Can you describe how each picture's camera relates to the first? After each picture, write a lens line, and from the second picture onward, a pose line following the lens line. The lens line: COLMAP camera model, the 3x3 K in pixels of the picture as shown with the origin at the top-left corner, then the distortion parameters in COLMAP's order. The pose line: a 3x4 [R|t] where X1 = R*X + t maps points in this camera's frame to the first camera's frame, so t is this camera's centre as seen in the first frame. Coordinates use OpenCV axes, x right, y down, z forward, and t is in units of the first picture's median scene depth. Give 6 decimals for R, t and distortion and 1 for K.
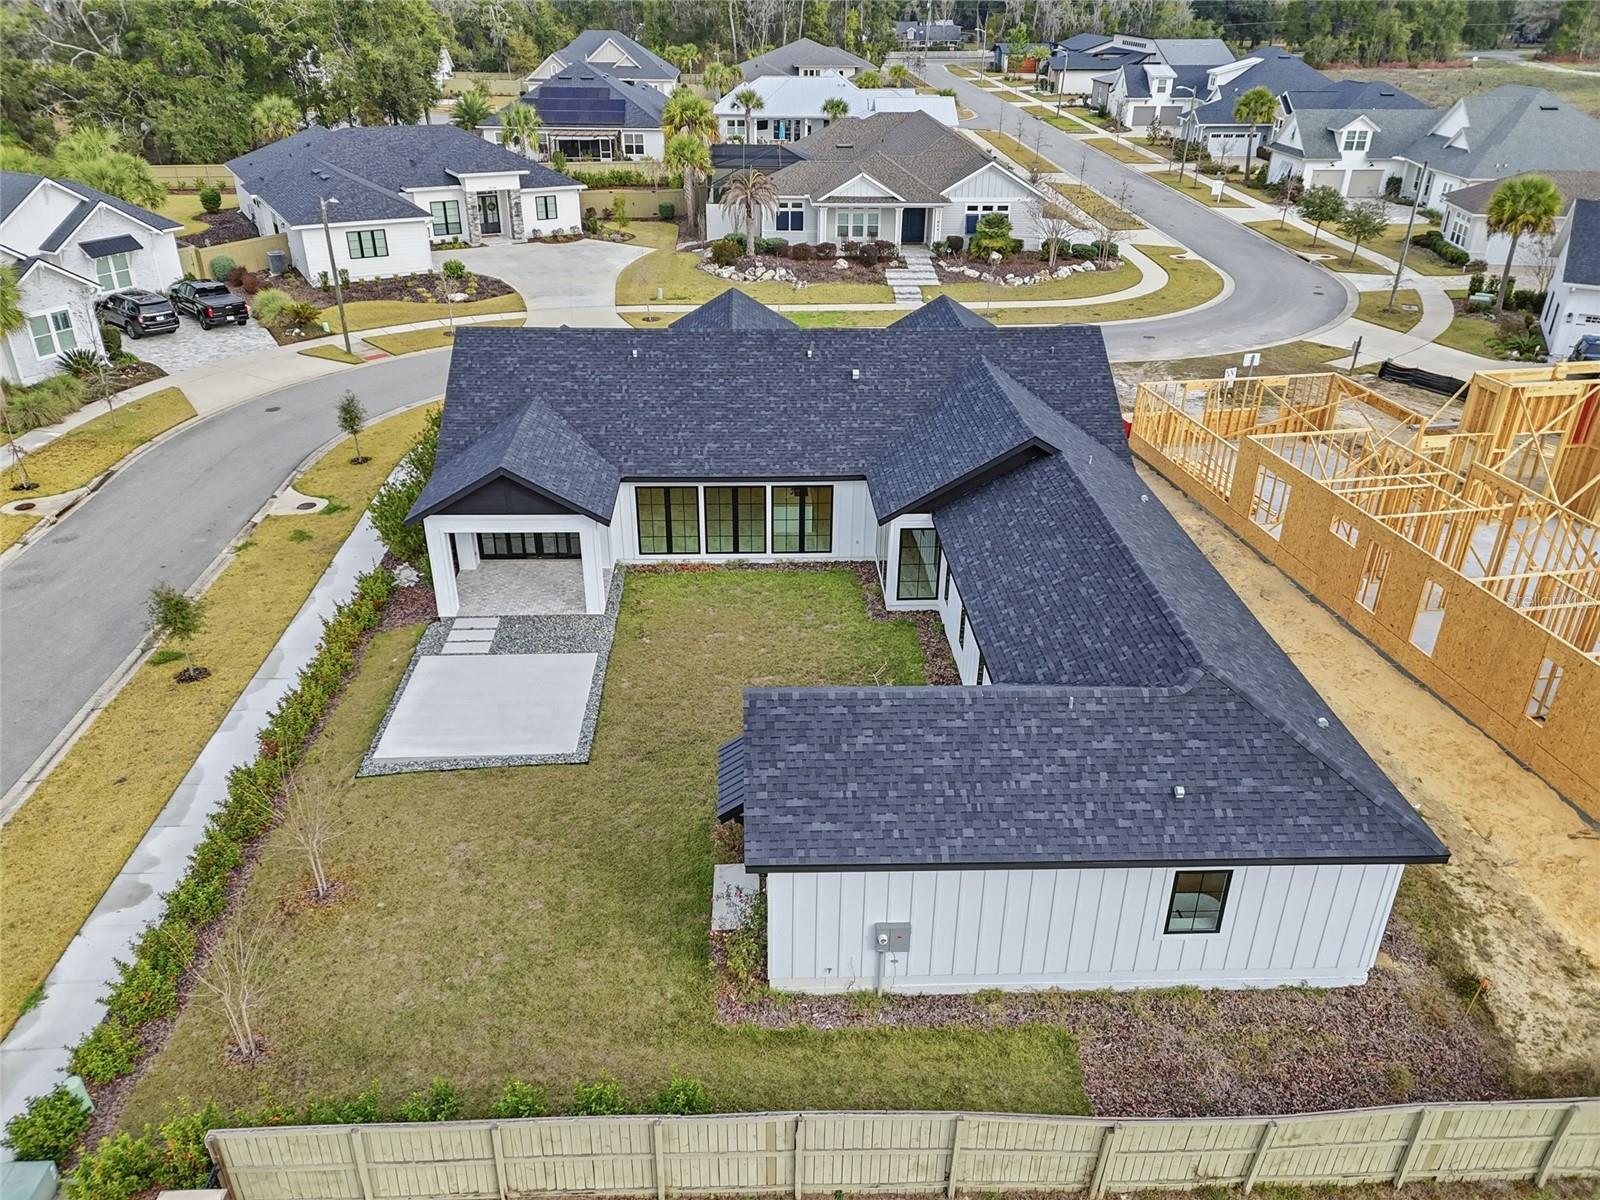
lens RADIAL K [[1153.0, 0, 800.0], [0, 1153.0, 600.0], [0, 0, 1]] dist [0.068828, -0.066683]
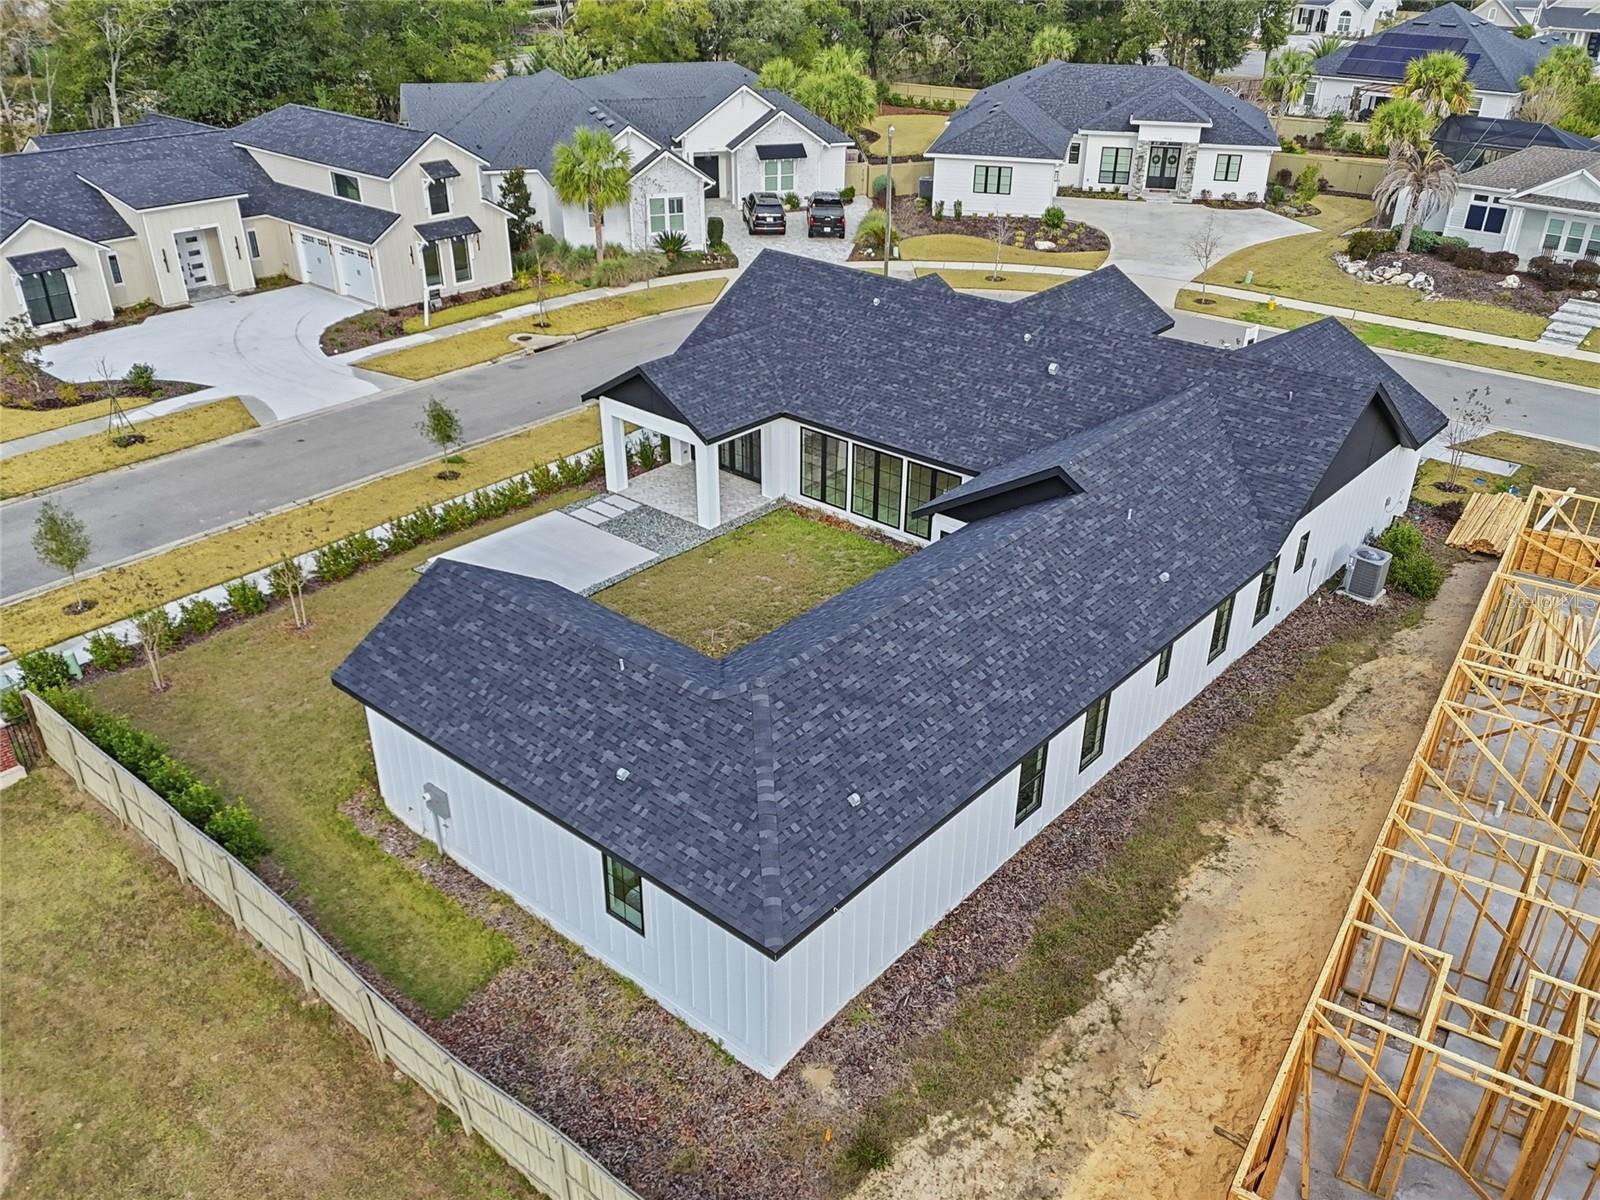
lens RADIAL K [[1296.8, 0, 835.8], [0, 1296.8, 636.9], [0, 0, 1]] dist [0.088935, -0.099304]
pose [[0.737879, 0.335617, -0.585574, 0.406835], [-0.322422, 0.937484, 0.131028, -0.055943], [0.592941, 0.092119, 0.799959, 0.082249]]
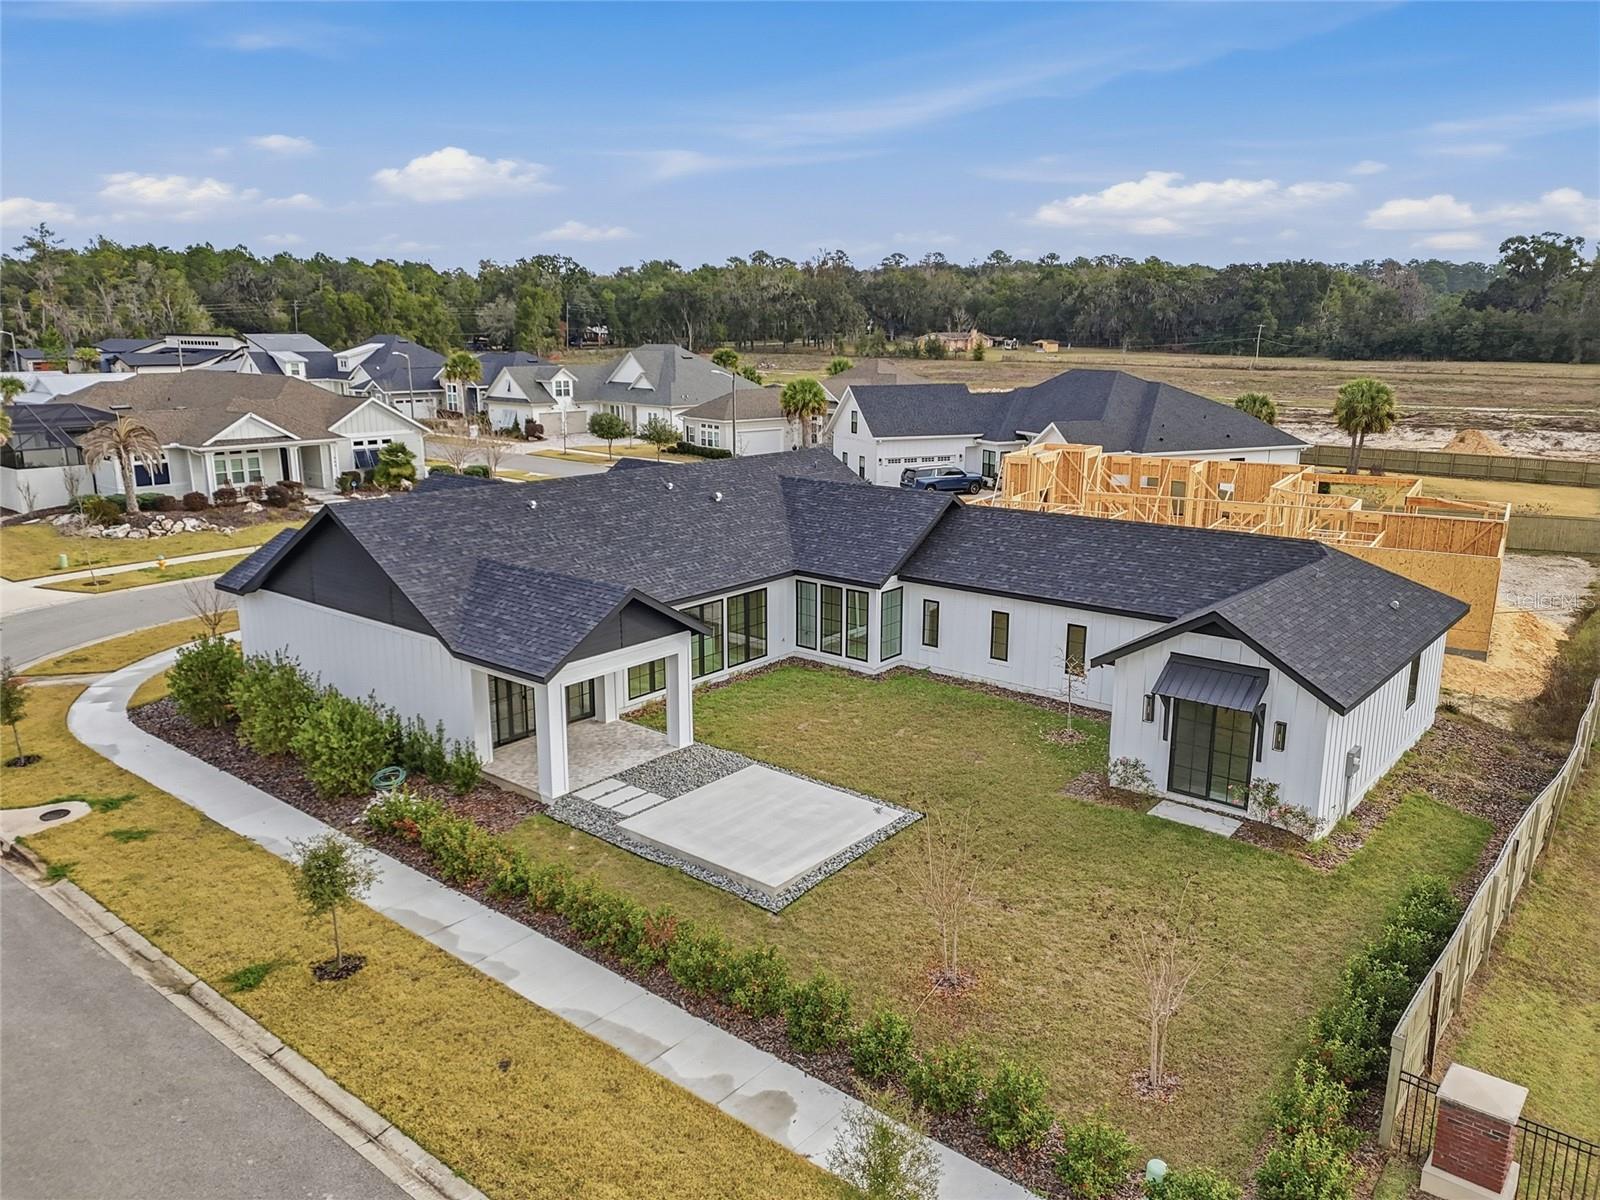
lens RADIAL K [[1153.0, 0, 800.0], [0, 1153.0, 600.0], [0, 0, 1]] dist [0.068828, -0.066683]
pose [[0.664533, -0.177133, 0.725961, -0.480990], [0.351704, 0.931308, -0.094707, 0.014317], [-0.659317, 0.318259, 0.681184, 0.179882]]
